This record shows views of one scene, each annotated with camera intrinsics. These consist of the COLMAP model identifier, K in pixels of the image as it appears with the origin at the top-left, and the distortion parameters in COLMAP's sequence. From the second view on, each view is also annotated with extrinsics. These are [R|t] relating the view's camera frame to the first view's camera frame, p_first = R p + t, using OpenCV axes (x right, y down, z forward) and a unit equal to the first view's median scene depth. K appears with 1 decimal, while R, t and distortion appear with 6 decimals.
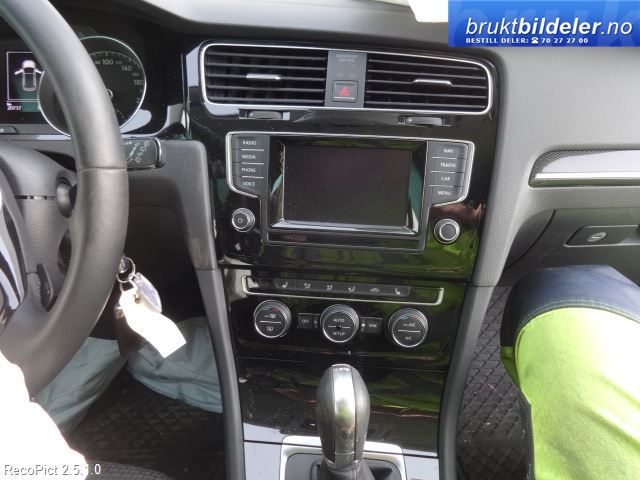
lens RADIAL K [[472.1, 0, 320.8], [0, 472.1, 239.0], [0, 0, 1]] dist [-0.010366, 0.000752]
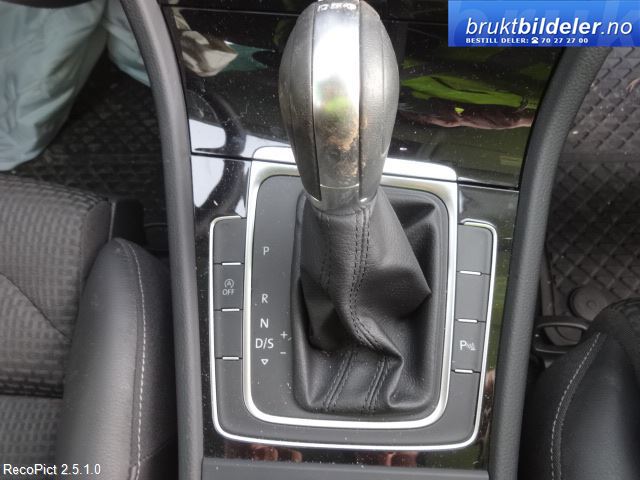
lens RADIAL K [[472.1, 0, 320.7], [0, 472.1, 240.2], [0, 0, 1]] dist [-0.010366, 0.000752]
pose [[0.993516, 0.042552, -0.105425, 0.071348], [0.025364, 0.820982, 0.570390, 0.180173], [0.110823, -0.569366, 0.814580, 0.465113]]
